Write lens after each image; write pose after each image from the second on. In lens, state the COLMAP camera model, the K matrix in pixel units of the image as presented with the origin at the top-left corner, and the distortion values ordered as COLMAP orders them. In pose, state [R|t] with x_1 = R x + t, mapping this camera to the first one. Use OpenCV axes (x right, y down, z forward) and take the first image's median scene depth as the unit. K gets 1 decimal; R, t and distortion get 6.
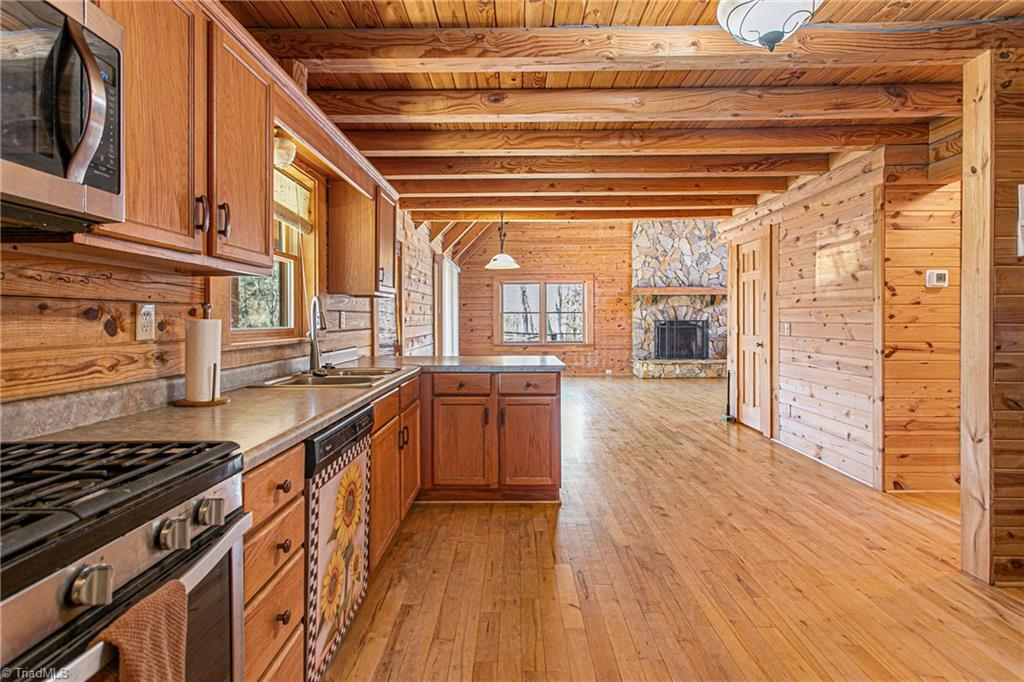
lens RADIAL K [[498.0, 0, 511.7], [0, 498.0, 344.5], [0, 0, 1]] dist [-0.000741, 0.000020]
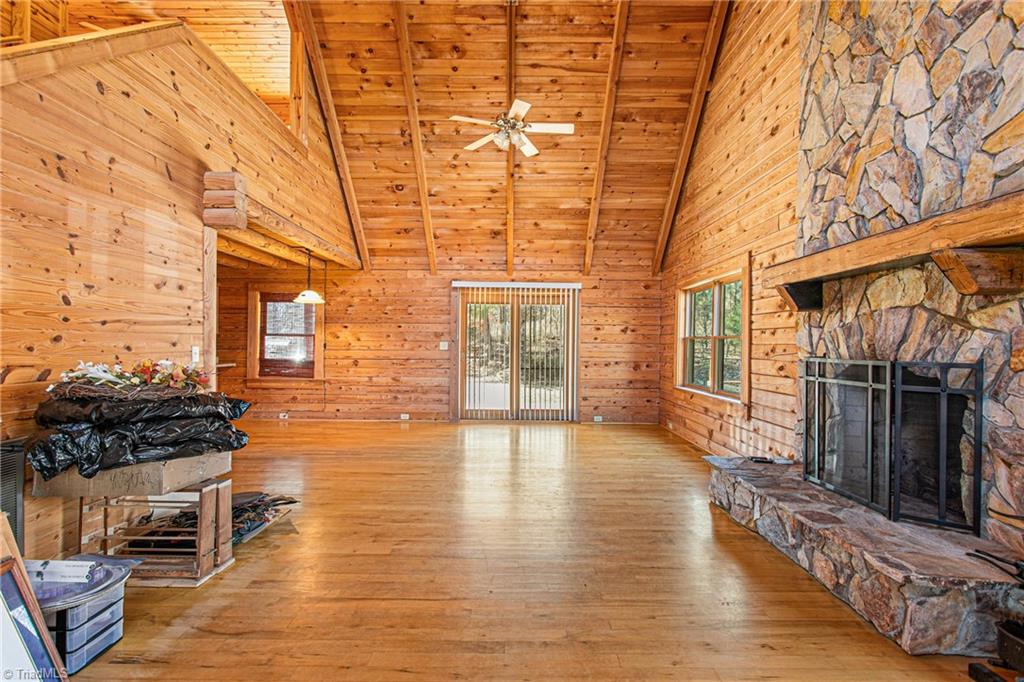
lens RADIAL K [[498.0, 0, 511.7], [0, 498.0, 344.5], [0, 0, 1]] dist [-0.000741, 0.000020]
pose [[0.008709, 0.001346, -0.999961, 0.613860], [-0.059257, 0.998242, 0.000827, -0.045208], [0.998205, 0.059248, 0.008773, 0.789873]]
